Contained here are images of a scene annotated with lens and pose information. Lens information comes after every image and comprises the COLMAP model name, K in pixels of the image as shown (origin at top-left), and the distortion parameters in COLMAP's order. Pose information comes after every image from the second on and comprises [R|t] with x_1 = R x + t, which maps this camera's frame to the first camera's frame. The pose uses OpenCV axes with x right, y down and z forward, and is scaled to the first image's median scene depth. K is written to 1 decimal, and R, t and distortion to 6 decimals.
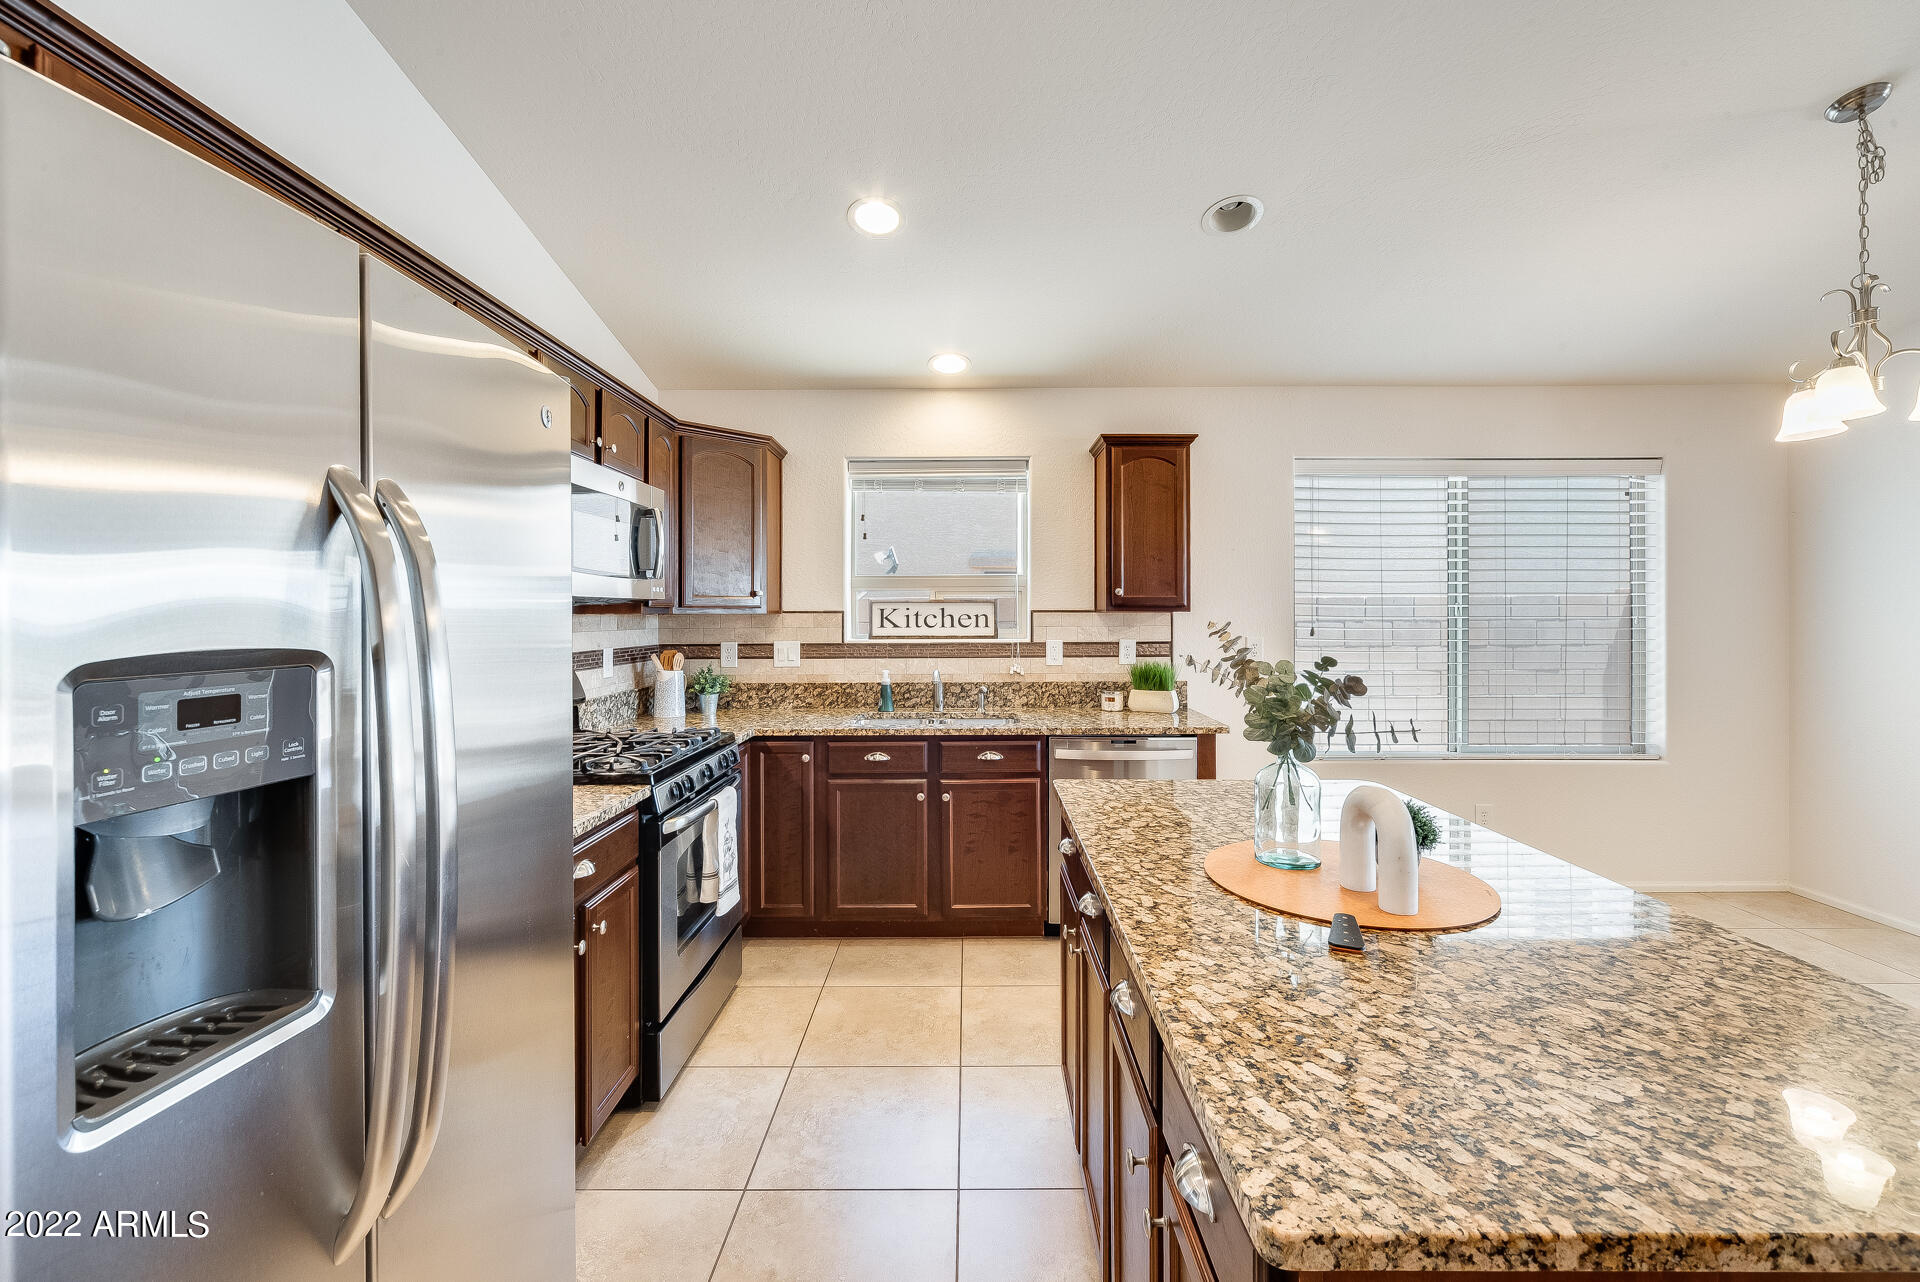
lens RADIAL K [[785.7, 0, 963.8], [0, 785.7, 611.6], [0, 0, 1]] dist [0.003140, -0.001809]
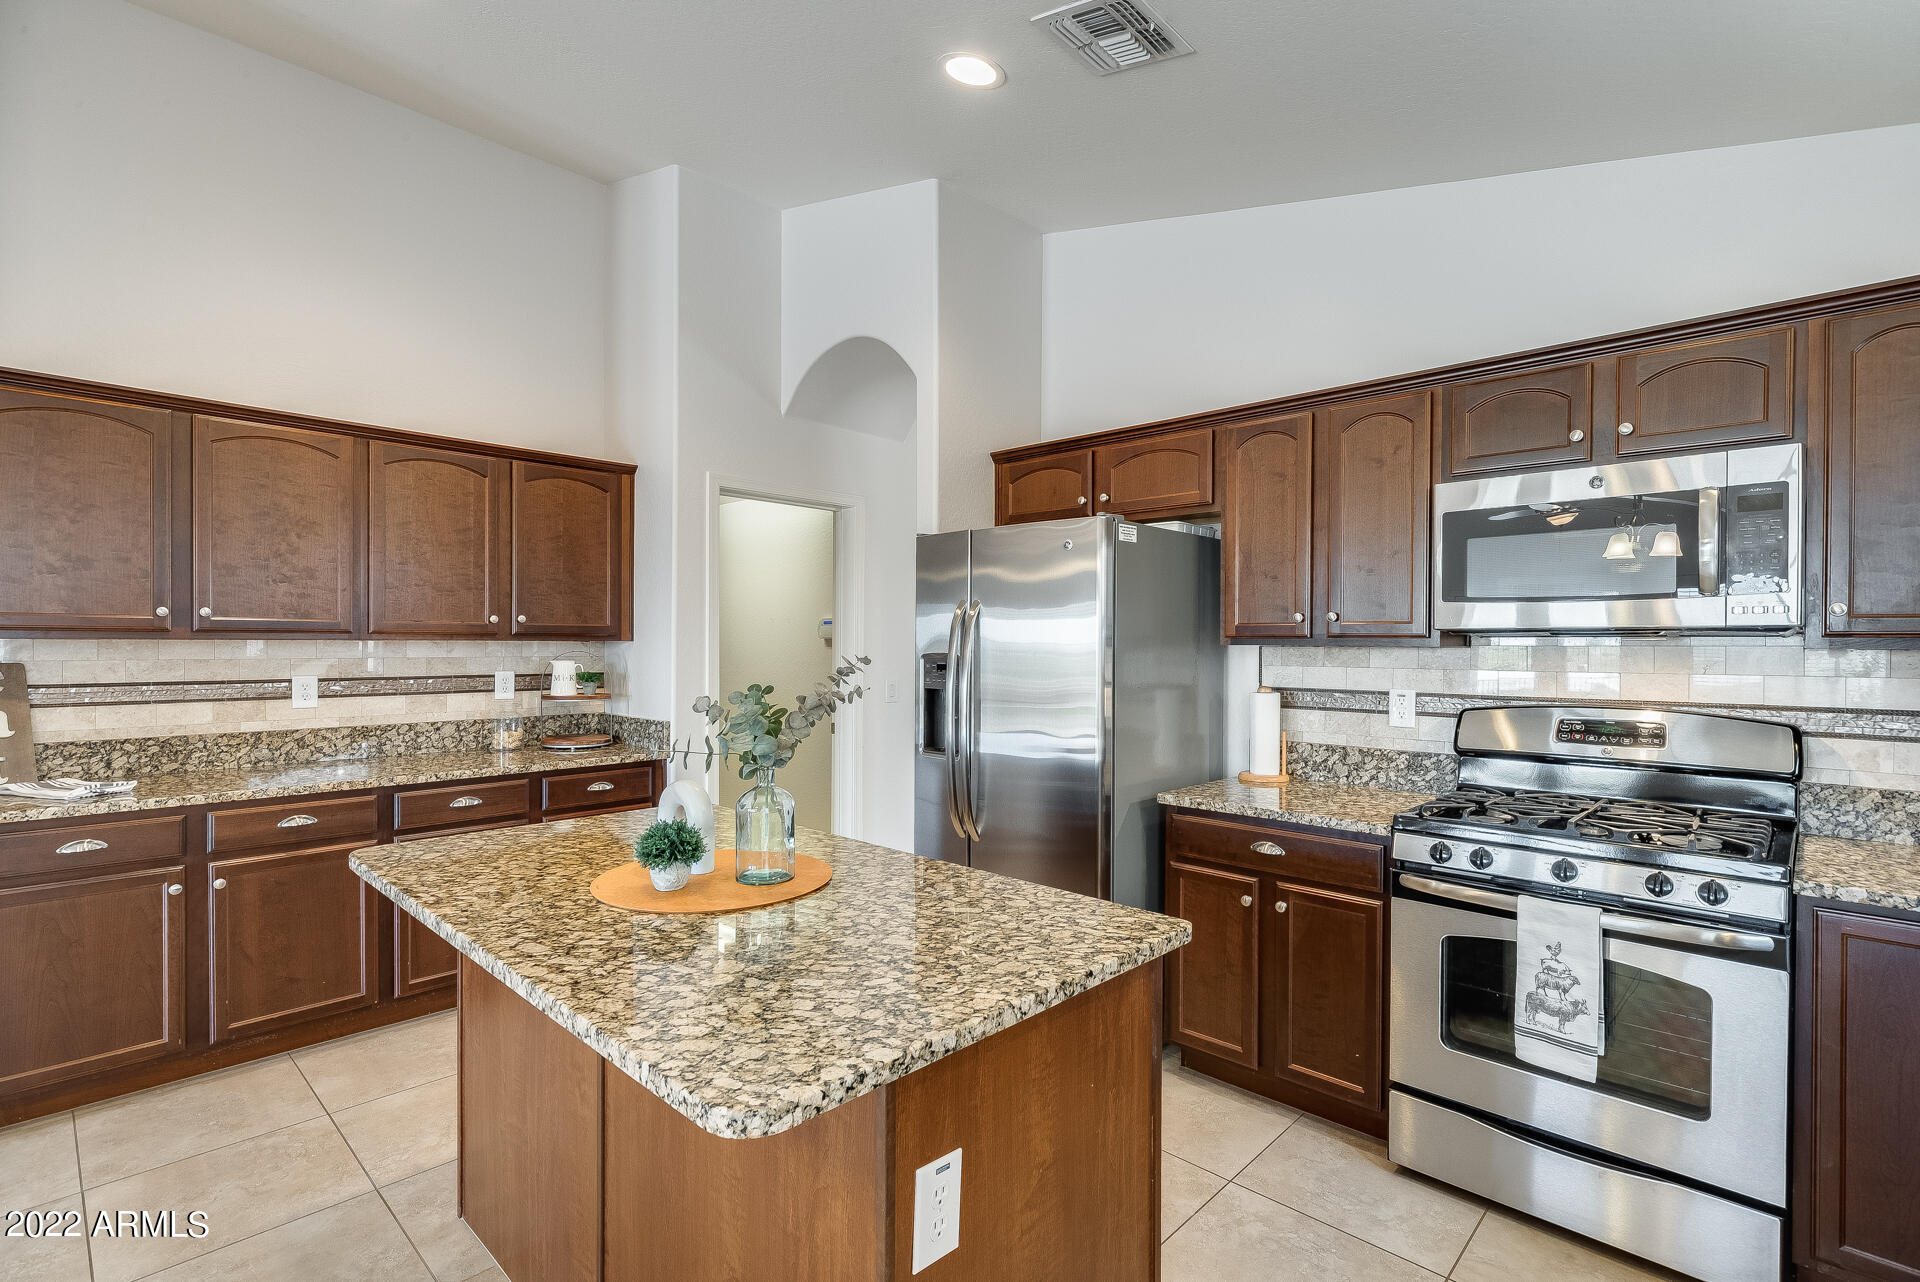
lens RADIAL K [[893.9, 0, 965.4], [0, 893.9, 651.6], [0, 0, 1]] dist [0.000845, -0.001346]
pose [[-0.685612, 0.007378, -0.727930, 0.458416], [-0.000777, 0.999941, 0.010867, -0.001454], [0.727967, 0.008016, -0.685565, 0.840898]]
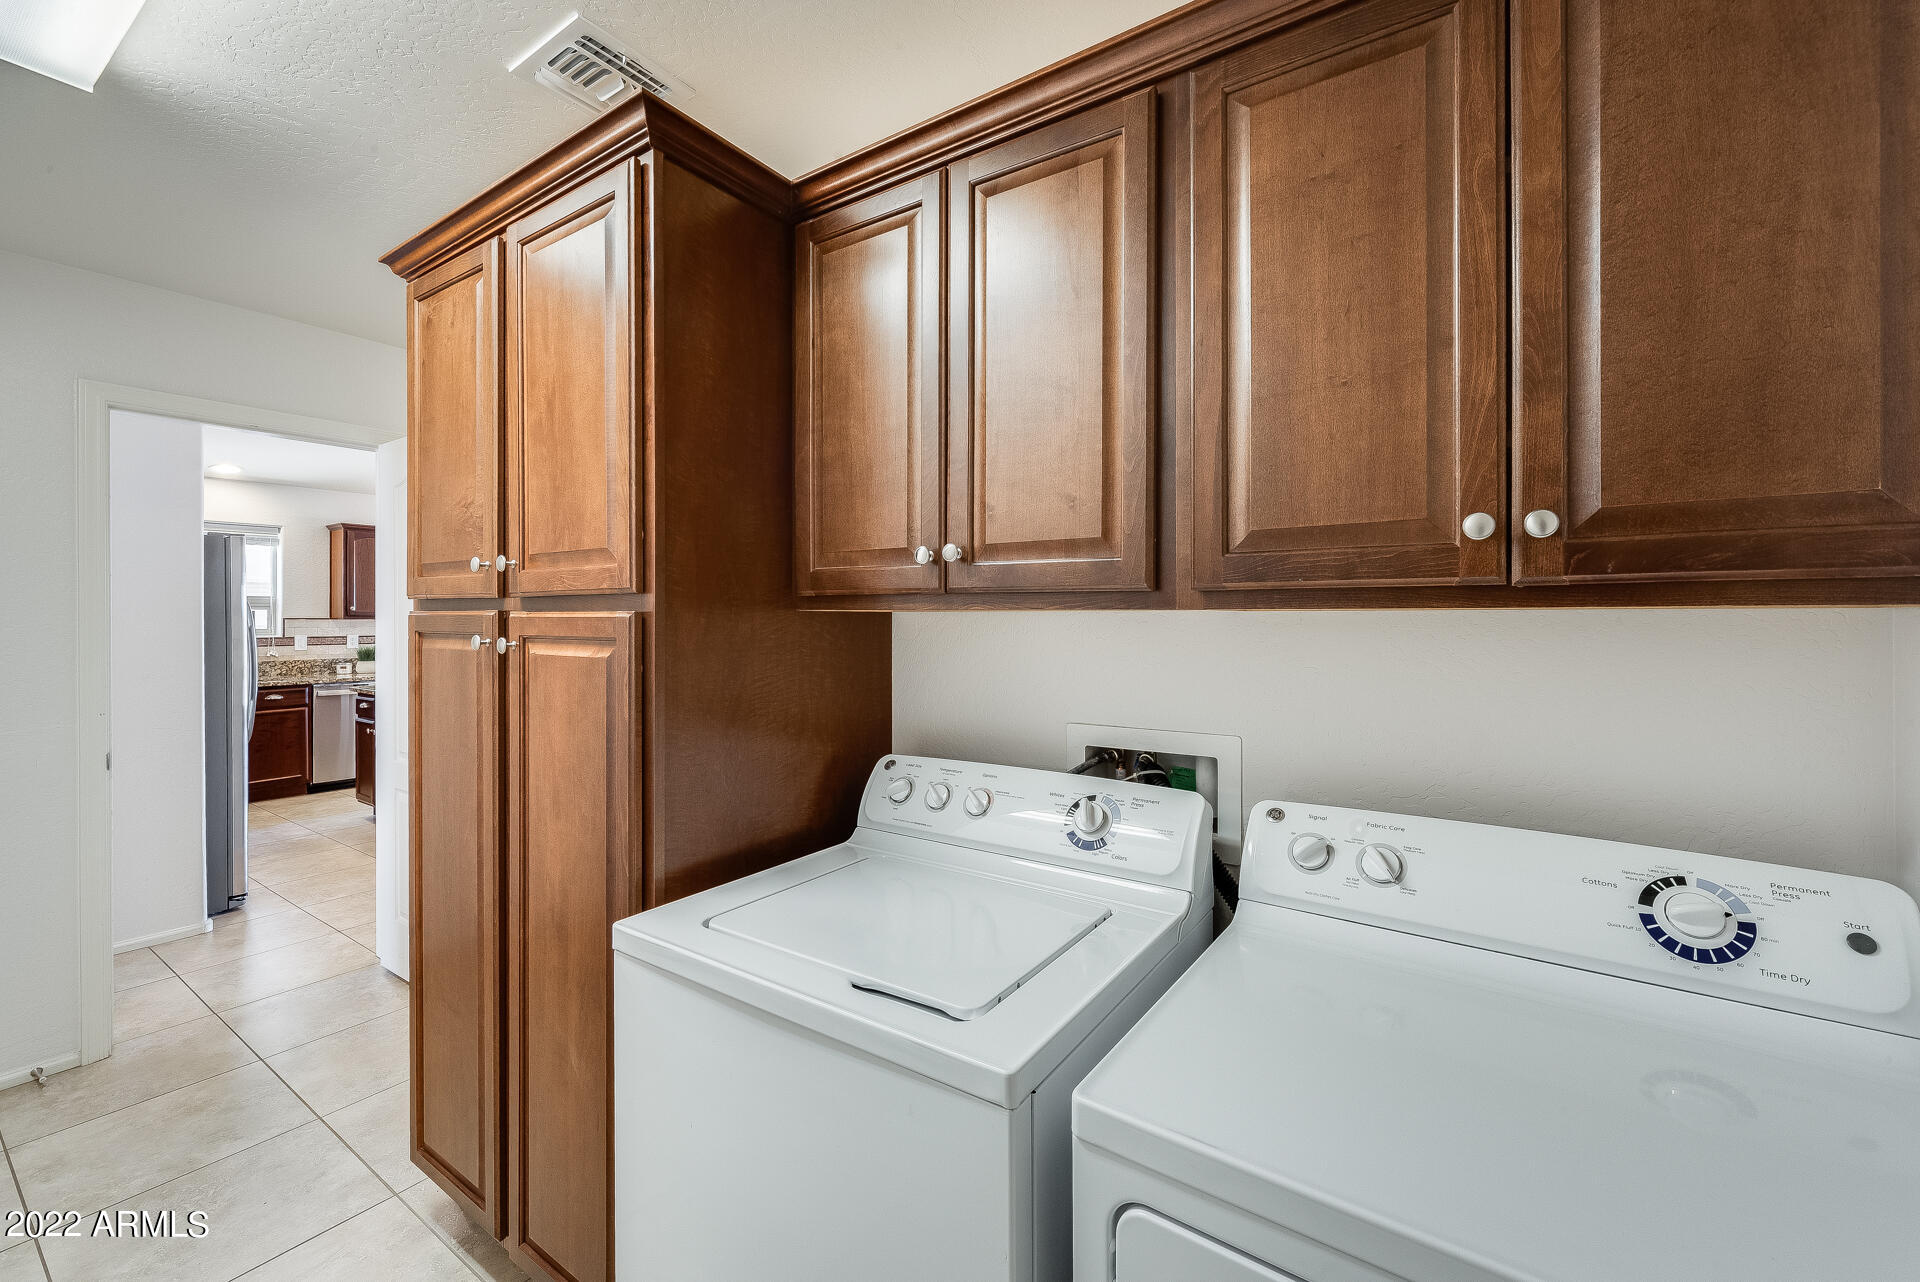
lens RADIAL K [[772.2, 0, 956.3], [0, 772.2, 626.4], [0, 0, 1]] dist [-0.004005, 0.000686]
pose [[0.559817, -0.002985, 0.828611, -0.517090], [-0.006841, 0.999943, 0.008224, -0.007370], [-0.828588, -0.010273, 0.559765, -1.216561]]
